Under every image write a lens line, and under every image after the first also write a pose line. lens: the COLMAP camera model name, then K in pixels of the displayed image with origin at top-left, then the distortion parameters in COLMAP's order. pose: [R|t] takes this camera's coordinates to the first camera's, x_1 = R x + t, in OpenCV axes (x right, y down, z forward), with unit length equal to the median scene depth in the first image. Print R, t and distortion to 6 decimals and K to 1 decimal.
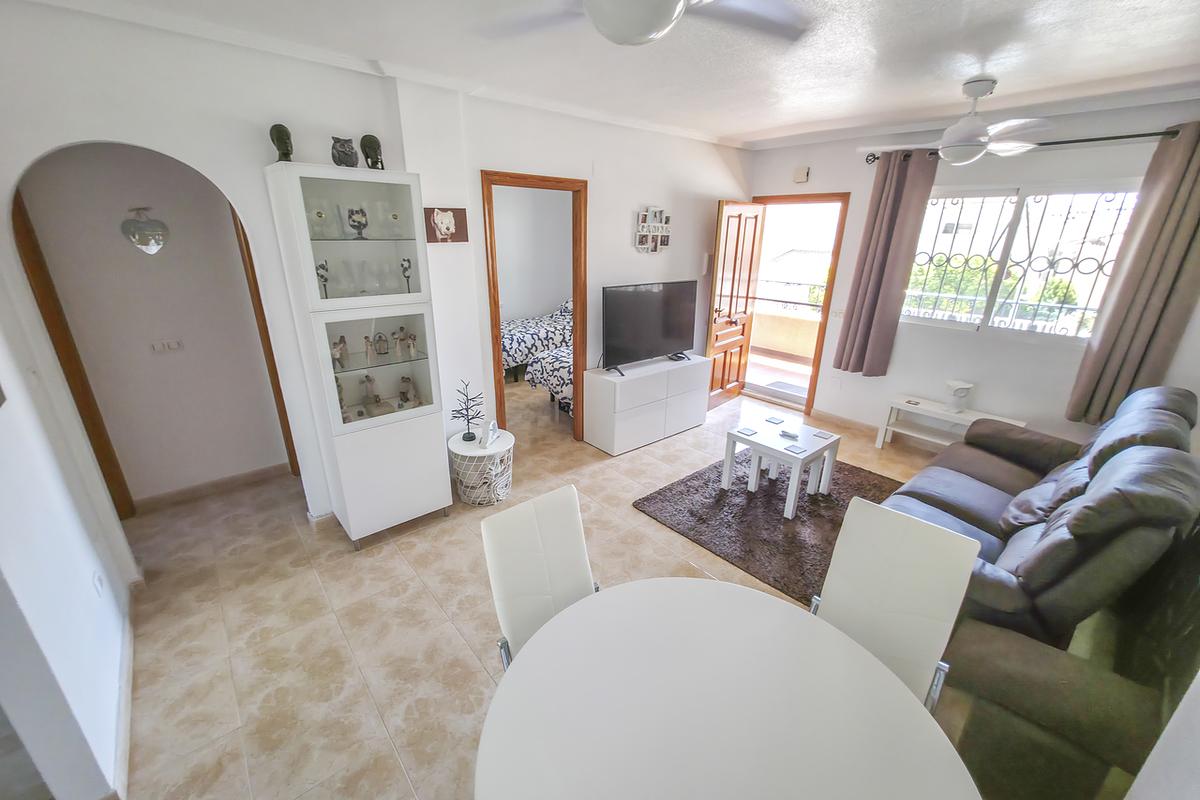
lens RADIAL K [[480.7, 0, 601.6], [0, 480.7, 406.8], [0, 0, 1]] dist [0.002855, -0.000254]
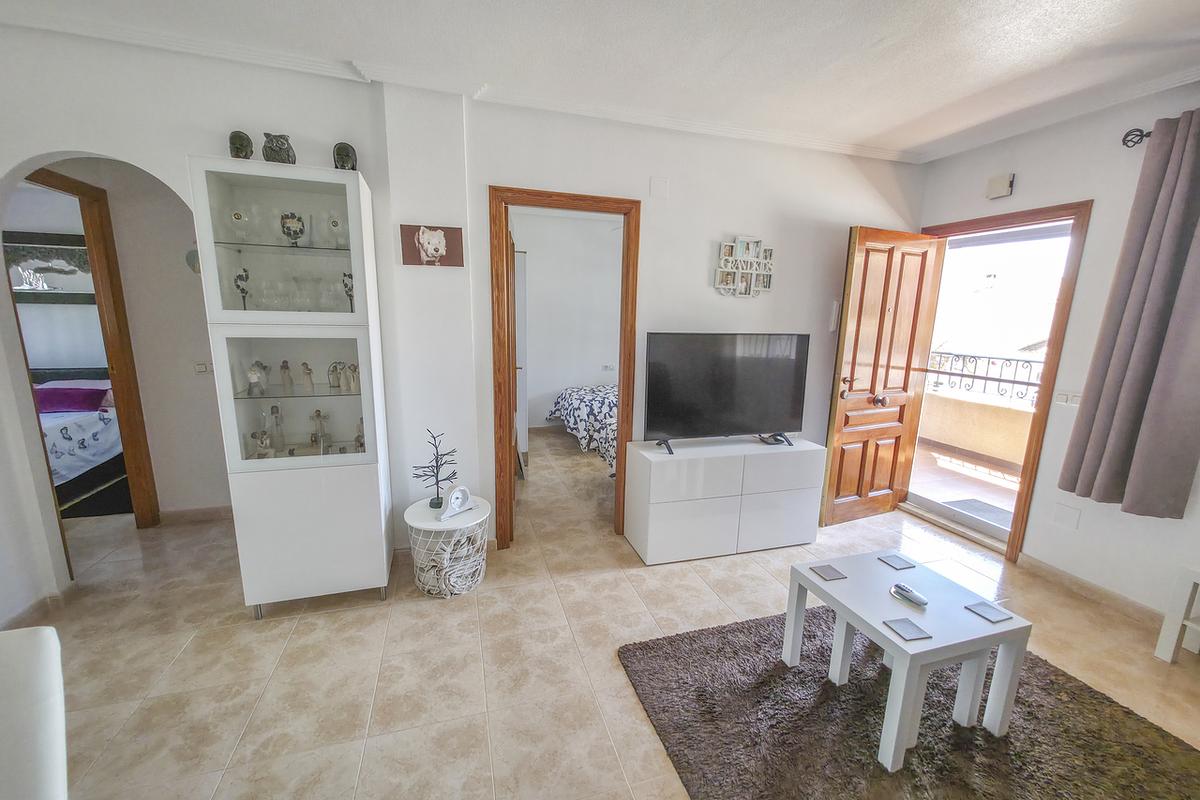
lens RADIAL K [[480.7, 0, 601.0], [0, 480.7, 405.5], [0, 0, 1]] dist [0.002855, -0.000254]
pose [[0.917364, 0.083926, -0.389101, 0.222446], [-0.147062, 0.979819, -0.135380, -0.022273], [0.369886, 0.181414, 0.911193, 0.287539]]
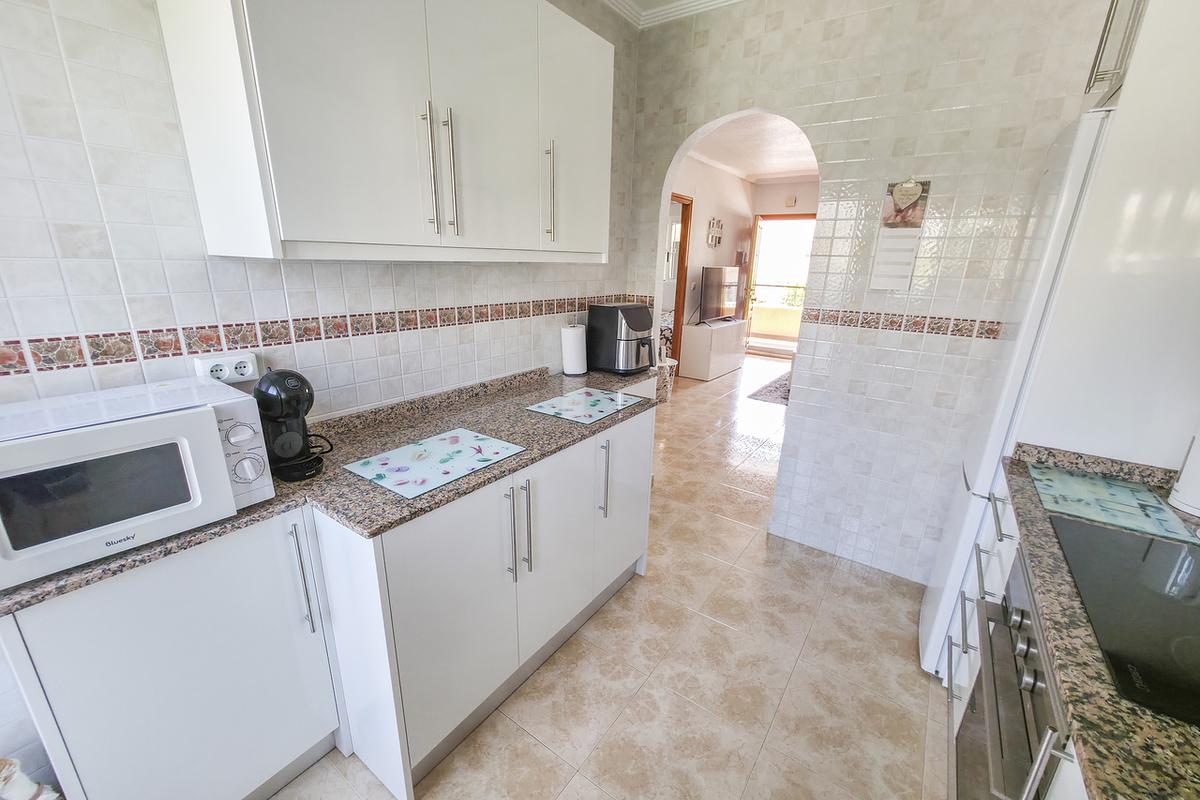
lens RADIAL K [[480.7, 0, 603.2], [0, 480.7, 404.9], [0, 0, 1]] dist [0.002855, -0.000254]
pose [[0.971408, -0.056314, 0.230643, -0.639671], [0.068639, 0.996592, -0.045759, 0.222958], [-0.227280, 0.060281, 0.971962, -0.364048]]
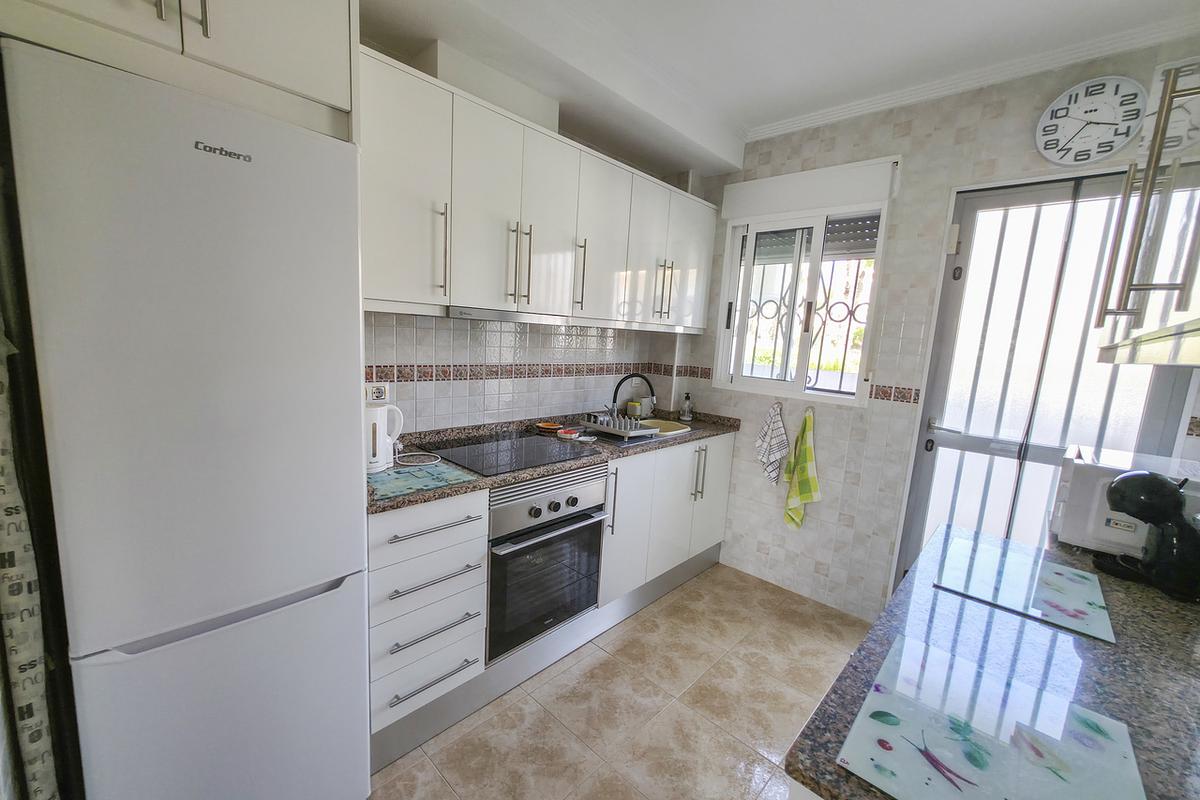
lens RADIAL K [[480.7, 0, 597.7], [0, 480.7, 406.5], [0, 0, 1]] dist [0.002855, -0.000254]
pose [[-0.992541, -0.061190, -0.105445, -0.377146], [-0.104485, 0.872594, 0.477141, 0.026029], [0.062815, 0.484599, -0.872478, 0.197614]]
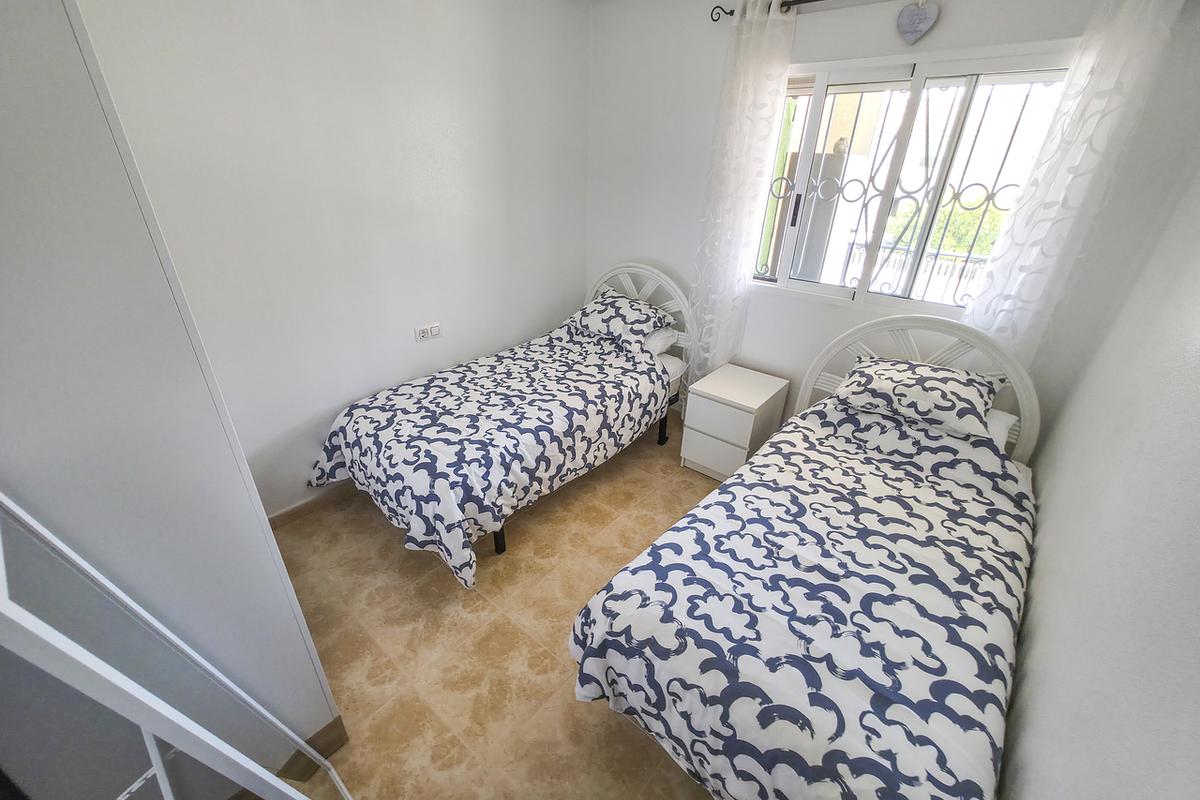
lens RADIAL K [[480.7, 0, 601.5], [0, 480.7, 404.1], [0, 0, 1]] dist [0.002855, -0.000254]
pose [[0.987476, -0.059987, 0.145923, -0.220355], [0.042659, 0.991965, 0.119105, -0.320587], [-0.151895, -0.111388, 0.982100, 0.929896]]
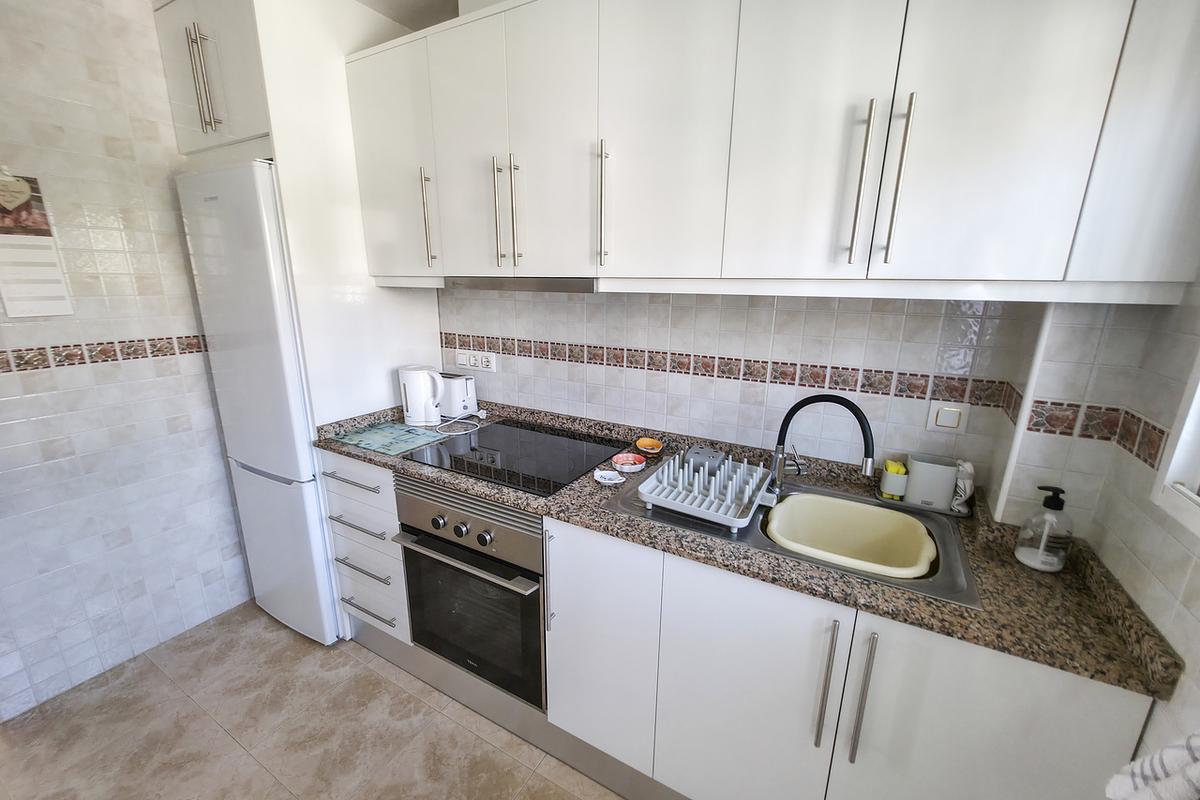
lens RADIAL K [[480.7, 0, 600.3], [0, 480.7, 402.8], [0, 0, 1]] dist [0.002855, -0.000254]
pose [[-0.321859, -0.254059, 0.912064, -0.738692], [0.312260, 0.880939, 0.355583, 0.159970], [-0.893812, 0.399249, -0.204206, -0.232671]]
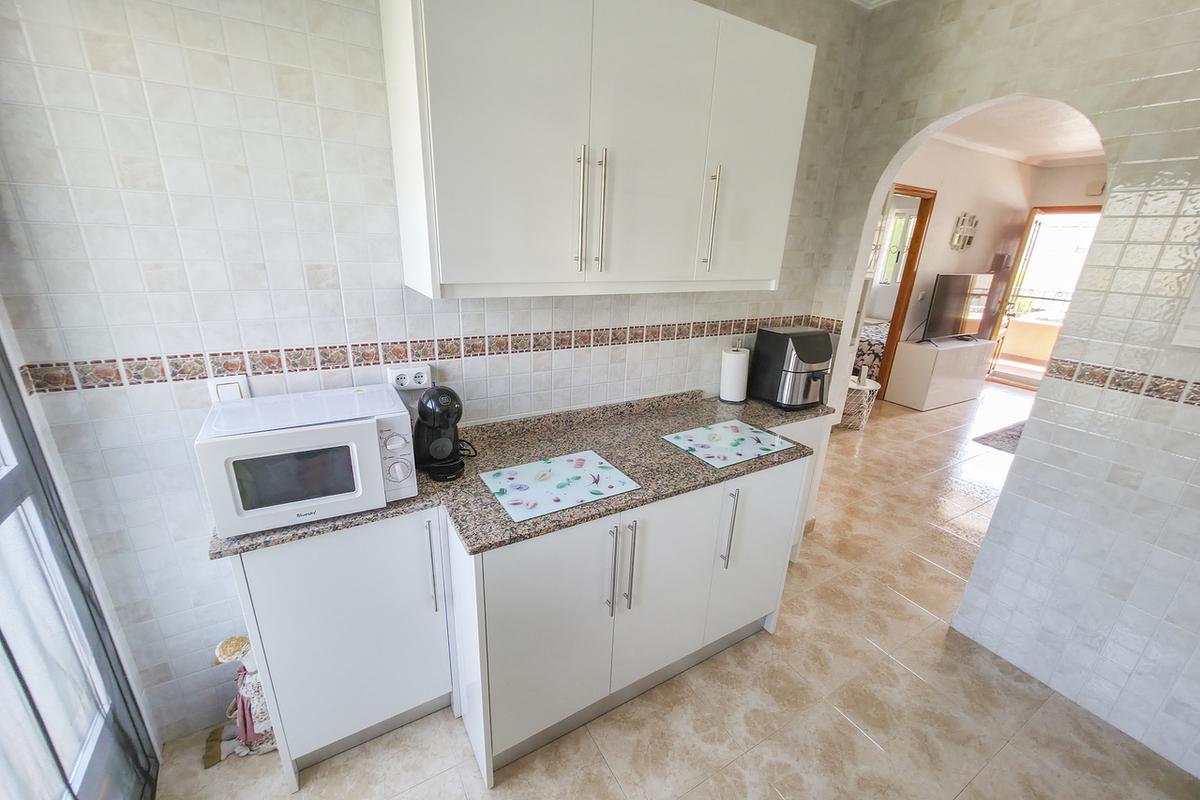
lens RADIAL K [[480.7, 0, 604.4], [0, 480.7, 404.3], [0, 0, 1]] dist [0.002855, -0.000254]
pose [[0.983526, 0.085411, -0.159317, -0.589205], [-0.089420, 0.995828, -0.018158, 0.182390], [0.157102, 0.032105, 0.987060, -0.355322]]
